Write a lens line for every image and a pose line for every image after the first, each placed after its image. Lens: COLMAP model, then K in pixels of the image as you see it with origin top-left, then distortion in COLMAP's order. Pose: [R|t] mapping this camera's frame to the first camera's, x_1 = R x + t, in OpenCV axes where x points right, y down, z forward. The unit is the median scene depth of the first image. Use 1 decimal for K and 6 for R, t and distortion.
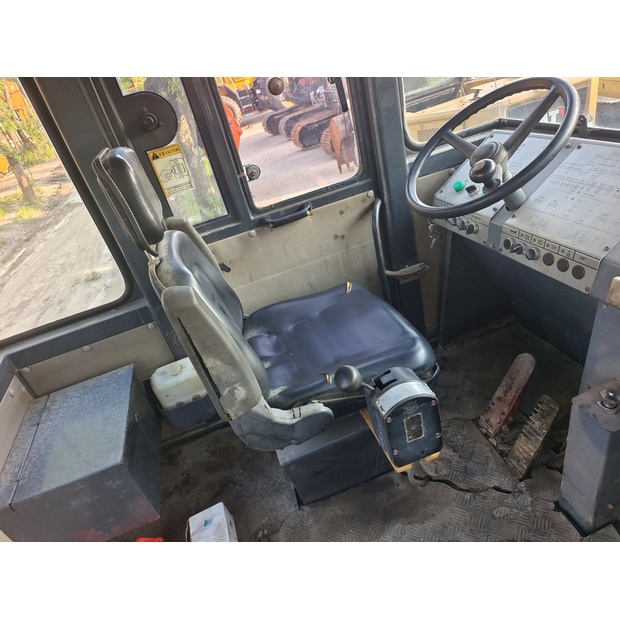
lens RADIAL K [[419.7, 0, 313.2], [0, 419.7, 310.0], [0, 0, 1]] dist [0.052821, -0.035437]
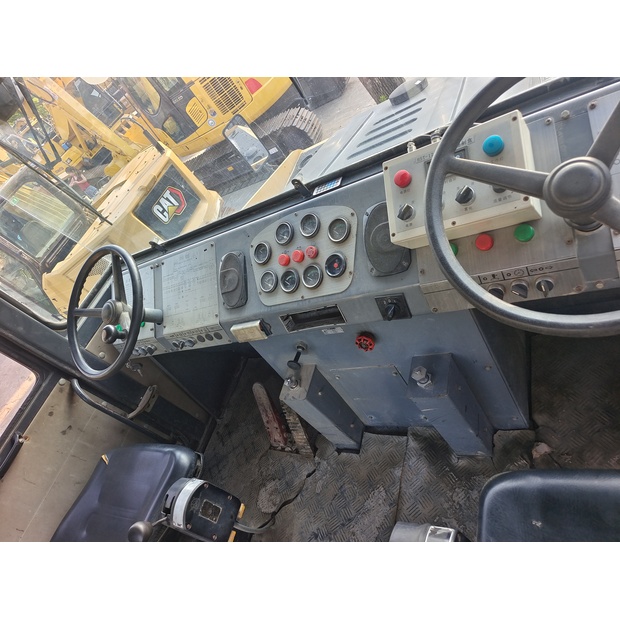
lens RADIAL K [[419.7, 0, 313.2], [0, 419.7, 310.0], [0, 0, 1]] dist [0.052821, -0.035437]
pose [[0.606686, -0.651116, 0.456048, 0.167450], [0.714900, 0.697765, 0.045184, 0.012353], [-0.347634, 0.298616, 0.888807, -0.303137]]
